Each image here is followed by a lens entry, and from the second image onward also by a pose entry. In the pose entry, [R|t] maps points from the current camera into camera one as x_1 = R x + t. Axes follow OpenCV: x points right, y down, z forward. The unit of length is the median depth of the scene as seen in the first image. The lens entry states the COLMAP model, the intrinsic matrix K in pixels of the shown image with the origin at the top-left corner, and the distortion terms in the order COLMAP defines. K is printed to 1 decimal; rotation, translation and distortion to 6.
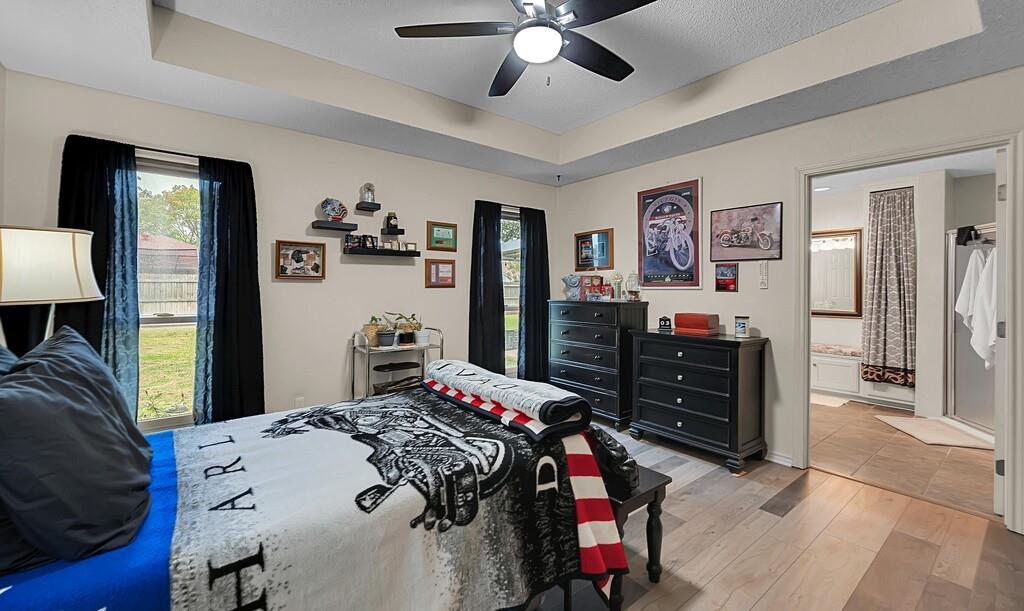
lens RADIAL K [[404.2, 0, 509.9], [0, 404.2, 290.4], [0, 0, 1]] dist [0.002486, 0.000403]
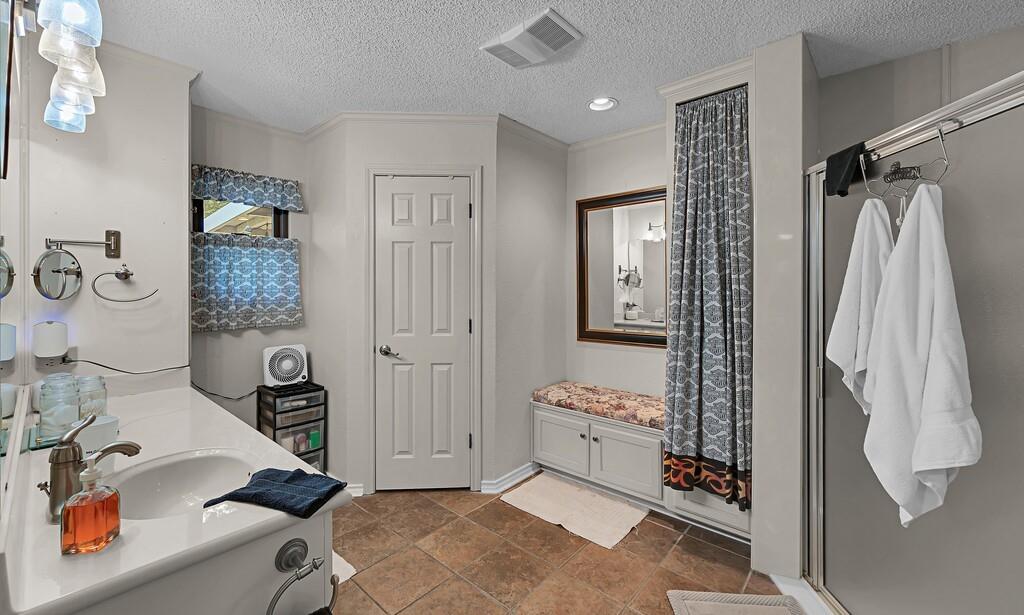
lens RADIAL K [[412.5, 0, 492.2], [0, 412.5, 289.0], [0, 0, 1]] dist [-0.001710, -0.000548]
pose [[0.985242, -0.004888, 0.171095, 0.610638], [0.005258, 0.999985, -0.001709, -0.013703], [-0.171084, 0.002583, 0.985253, 0.568588]]
